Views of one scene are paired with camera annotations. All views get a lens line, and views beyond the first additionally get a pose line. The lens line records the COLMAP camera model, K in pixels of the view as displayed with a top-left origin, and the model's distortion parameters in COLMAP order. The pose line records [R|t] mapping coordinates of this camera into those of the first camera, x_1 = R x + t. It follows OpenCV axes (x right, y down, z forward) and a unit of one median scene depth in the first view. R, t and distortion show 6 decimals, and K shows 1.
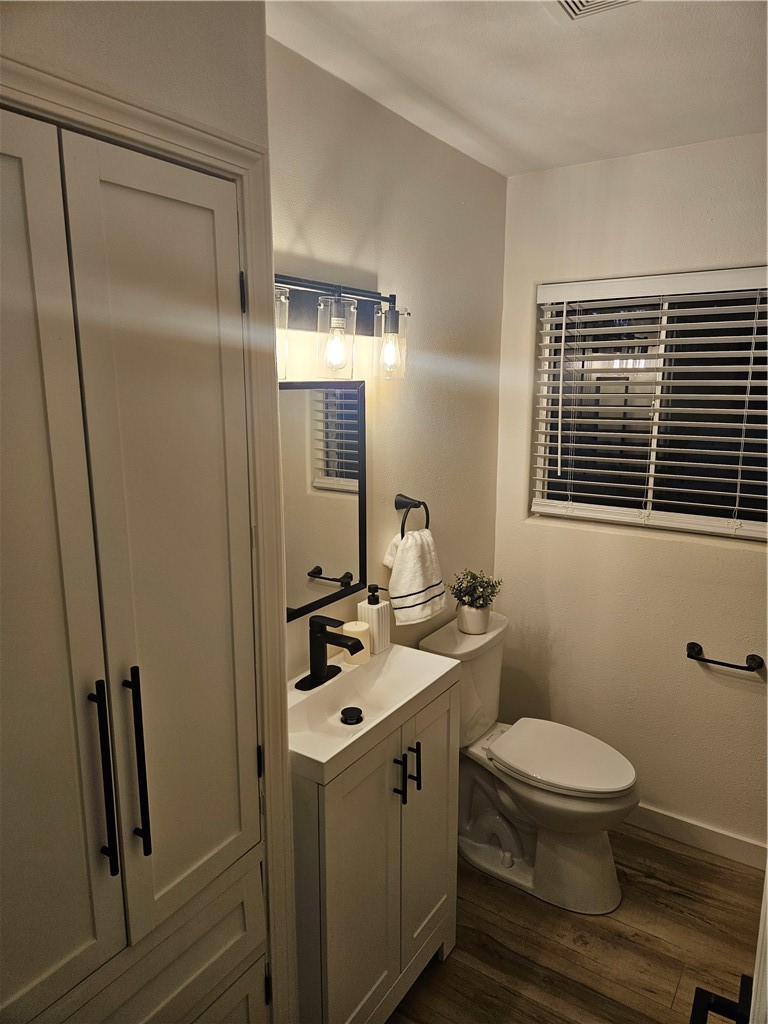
lens RADIAL K [[678.2, 0, 392.8], [0, 678.2, 514.5], [0, 0, 1]] dist [0.071589, -0.066266]
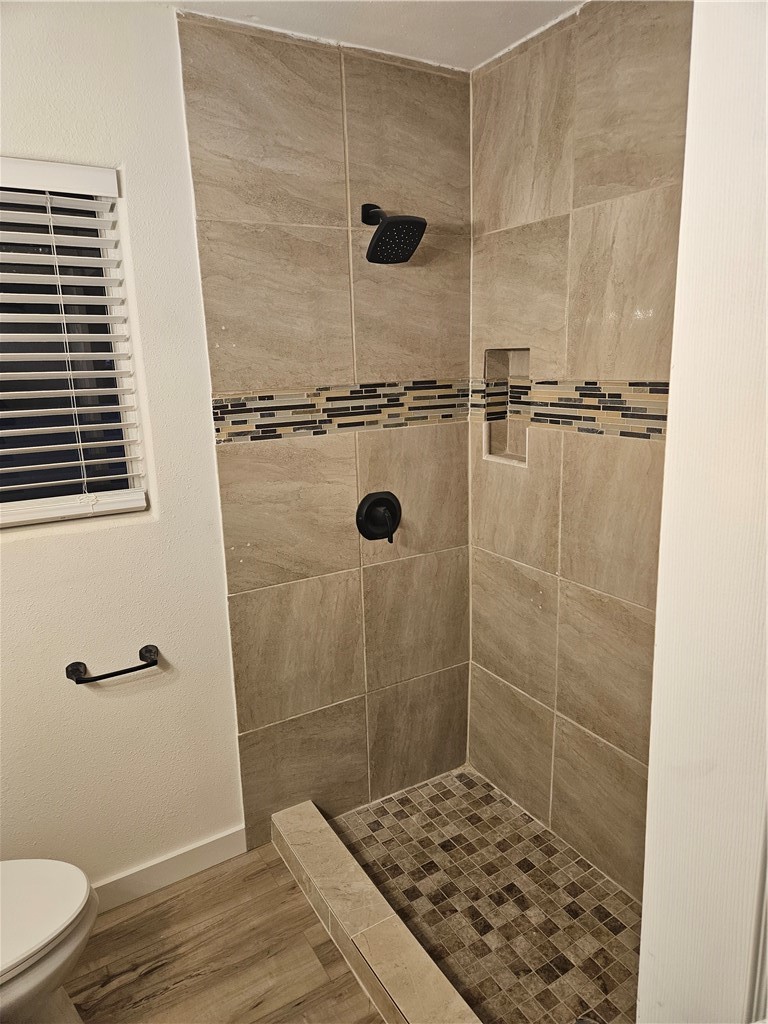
lens RADIAL K [[678.2, 0, 391.4], [0, 678.2, 506.3], [0, 0, 1]] dist [0.071589, -0.066266]
pose [[0.414423, -0.209866, 0.885556, -0.057740], [0.201642, 0.970038, 0.135522, -0.015794], [-0.887465, 0.122402, 0.444324, 0.341100]]
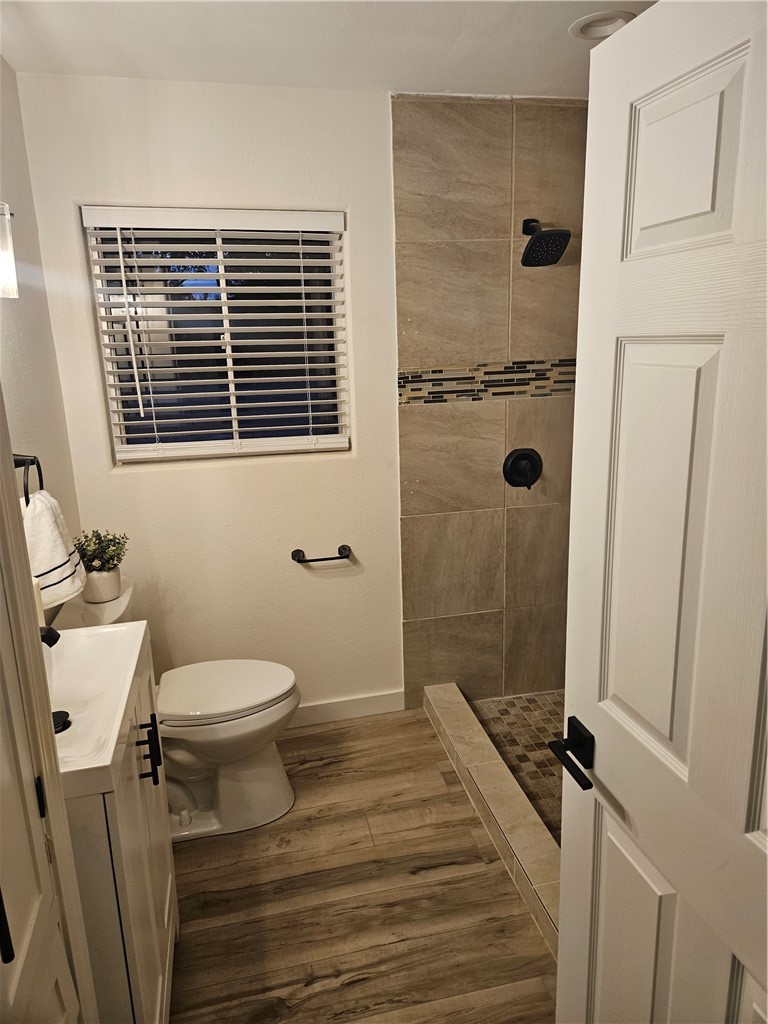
lens RADIAL K [[678.2, 0, 390.7], [0, 678.2, 500.8], [0, 0, 1]] dist [0.071589, -0.066266]
pose [[0.678913, -0.192717, 0.708476, -0.243623], [0.166695, 0.980198, 0.106891, 0.014295], [-0.715046, 0.045530, 0.697593, 0.110506]]
